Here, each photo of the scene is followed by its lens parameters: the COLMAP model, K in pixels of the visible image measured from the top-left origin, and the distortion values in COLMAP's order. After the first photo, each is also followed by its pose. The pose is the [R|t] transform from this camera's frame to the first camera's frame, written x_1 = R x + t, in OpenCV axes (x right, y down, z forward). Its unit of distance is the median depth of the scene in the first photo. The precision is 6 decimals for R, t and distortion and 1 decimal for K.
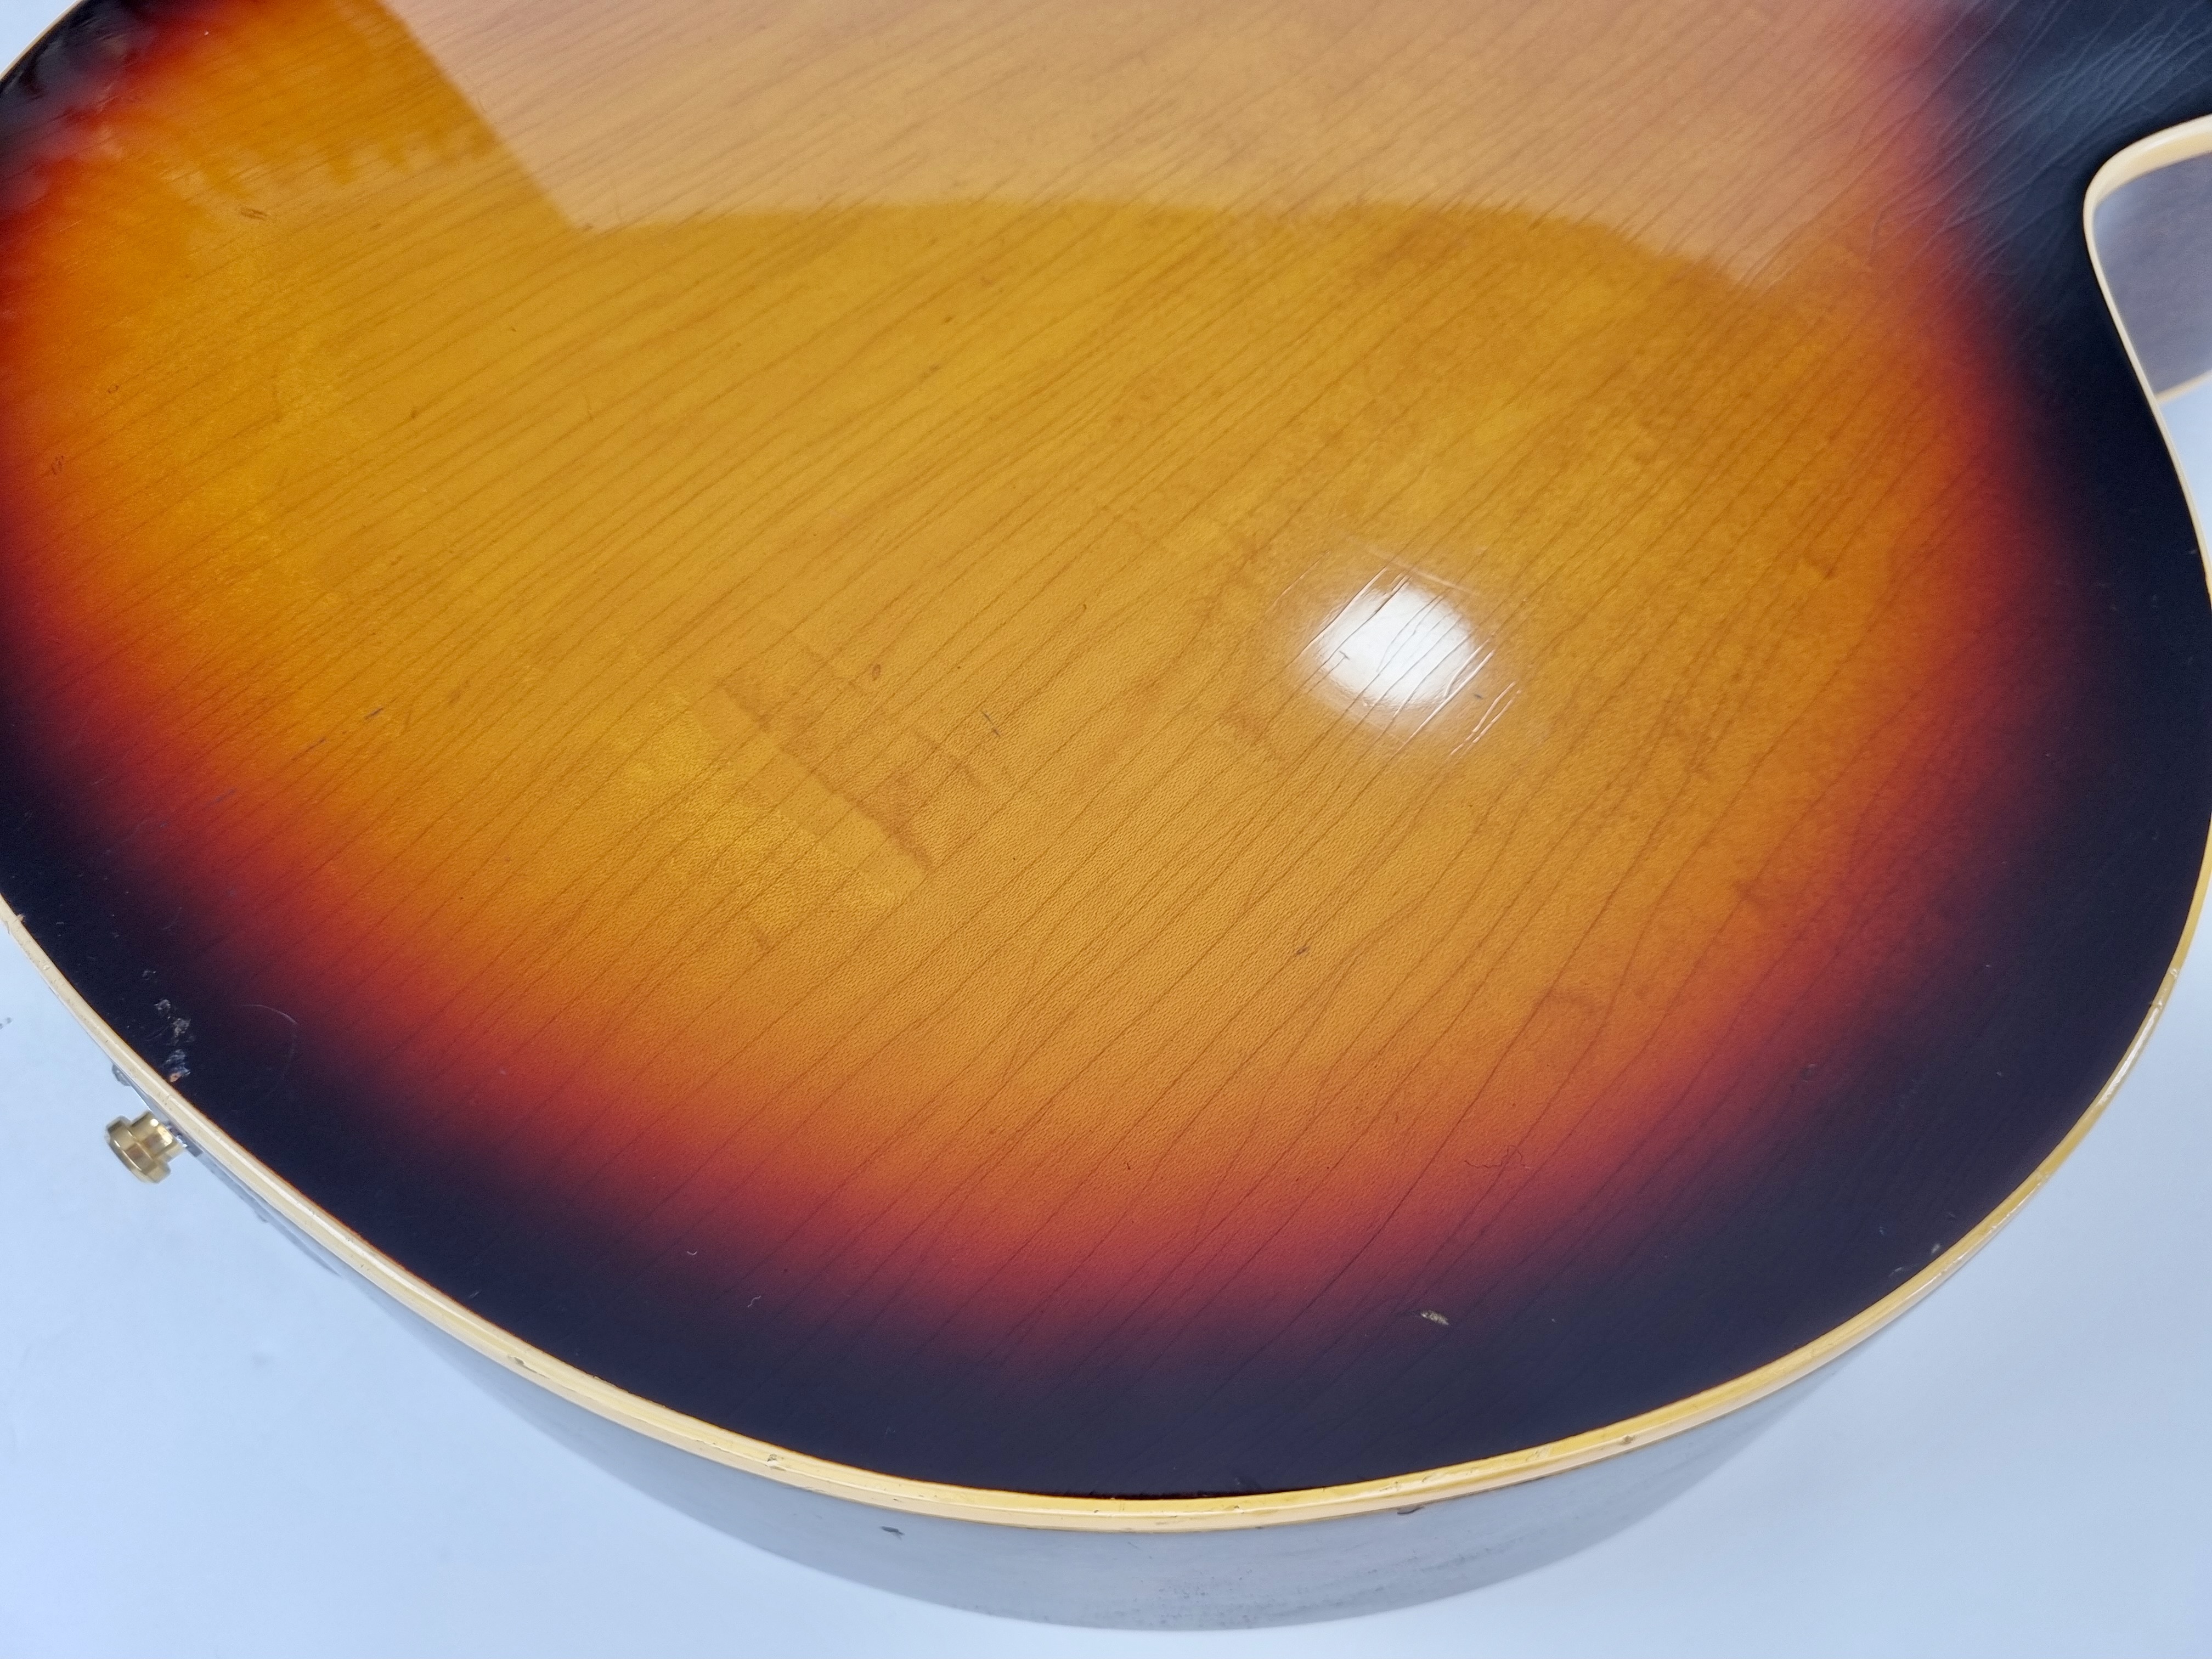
lens RADIAL K [[1711.5, 0, 1112.3], [0, 1711.5, 826.9], [0, 0, 1]] dist [0.004338, 0.000187]
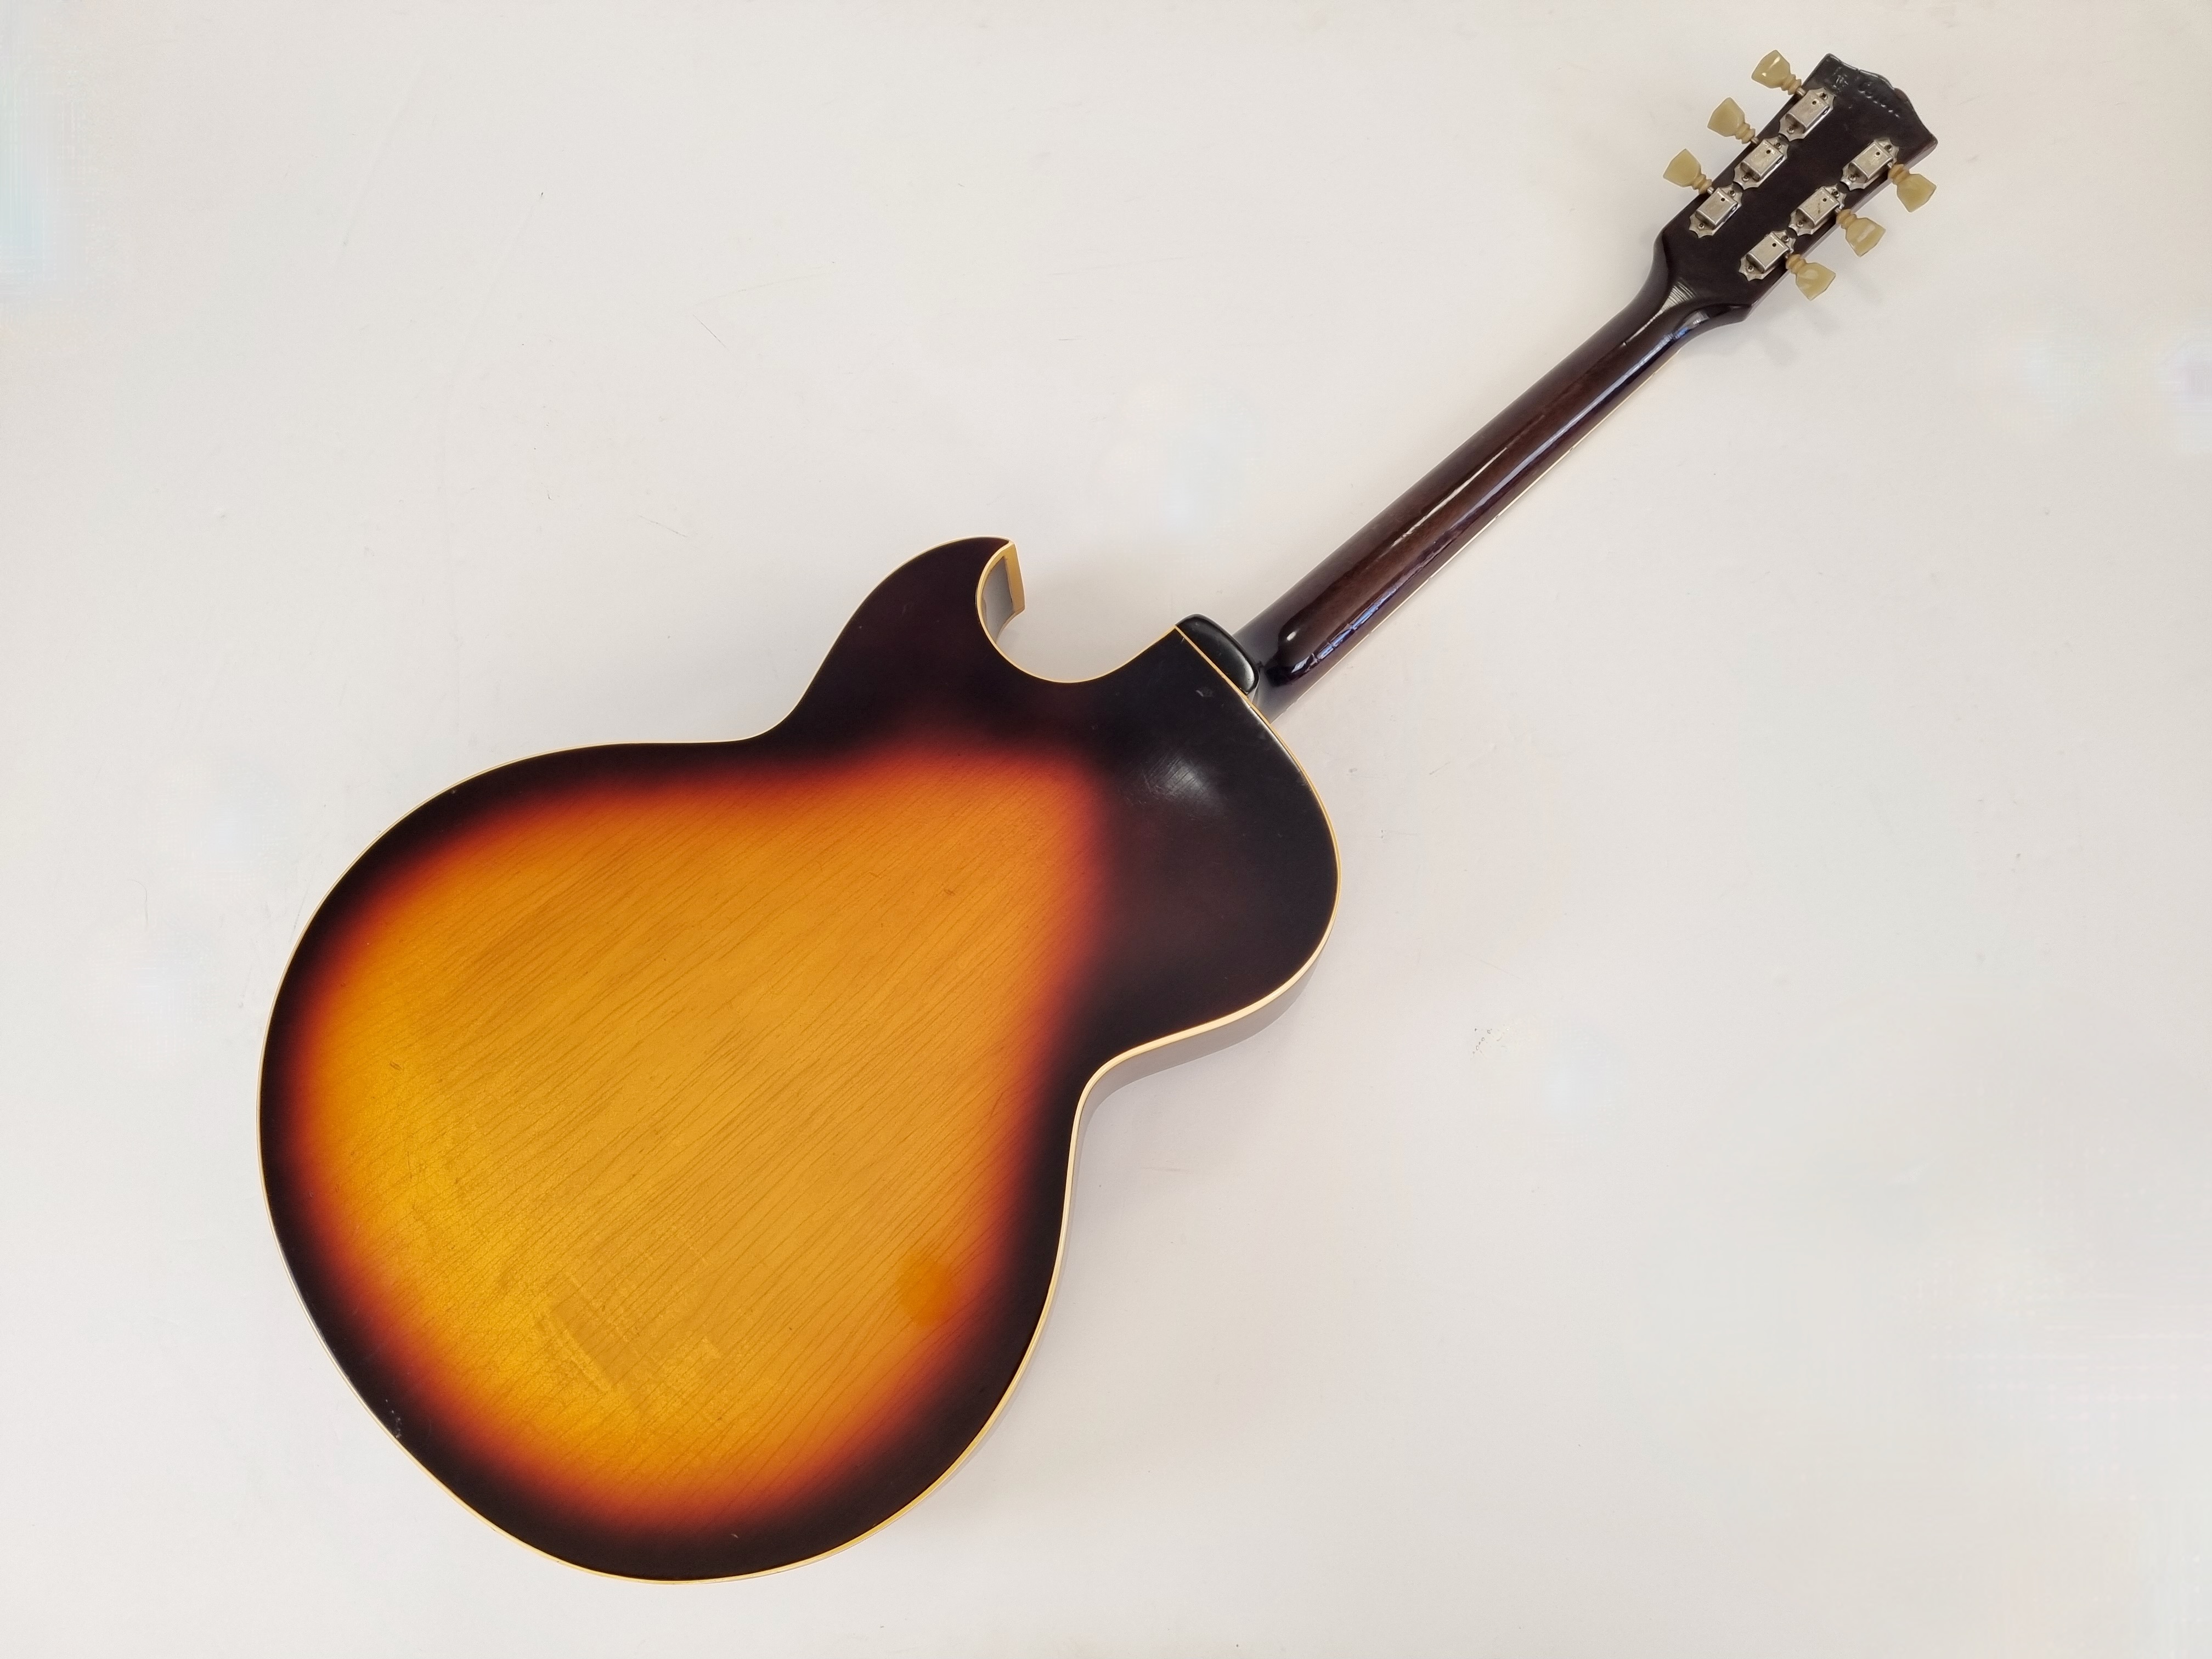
lens RADIAL K [[1688.7, 0, 1111.2], [0, 1688.7, 831.0], [0, 0, 1]] dist [0.035503, -0.001542]
pose [[0.997315, 0.055522, -0.047761, 0.860542], [-0.040991, 0.963590, 0.264222, -1.730897], [0.060692, -0.261555, 0.963278, -1.665603]]
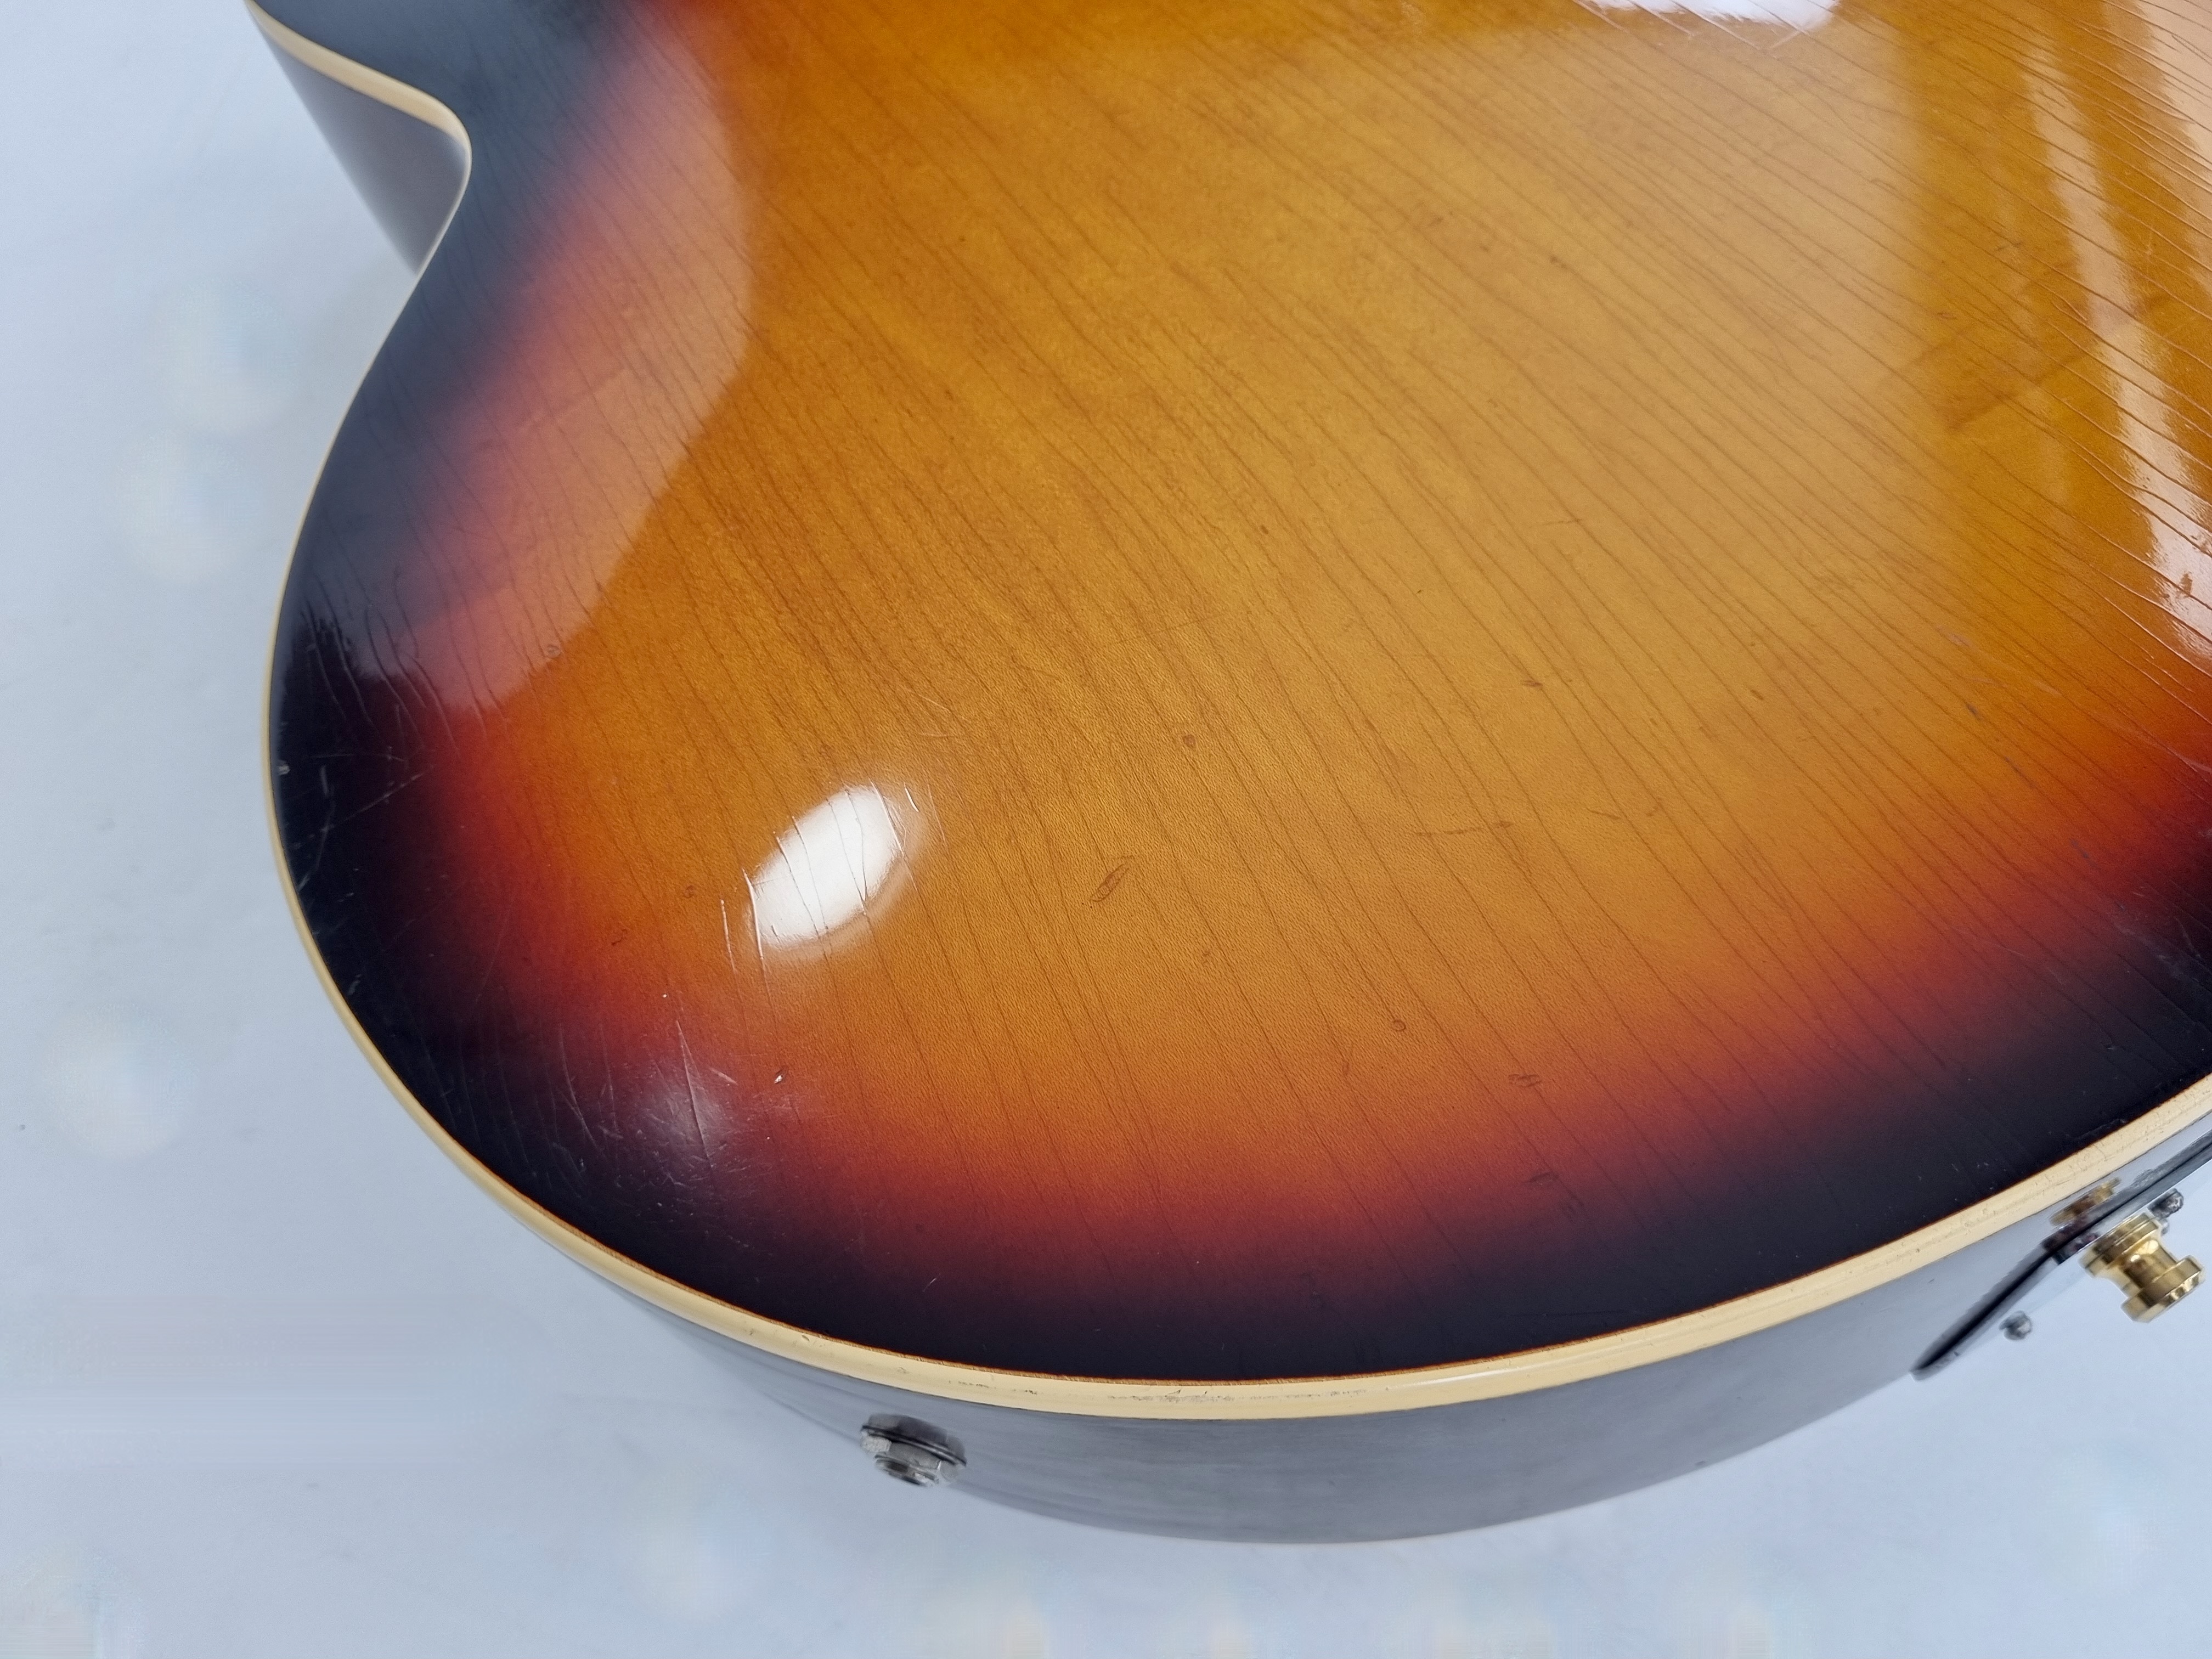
lens RADIAL K [[1706.5, 0, 1091.8], [0, 1706.5, 816.5], [0, 0, 1]] dist [0.005719, -0.004021]
pose [[0.252259, -0.837925, 0.483990, -1.003203], [0.889158, 0.398059, 0.225717, -0.650307], [-0.381791, 0.373405, 0.845461, 0.399642]]
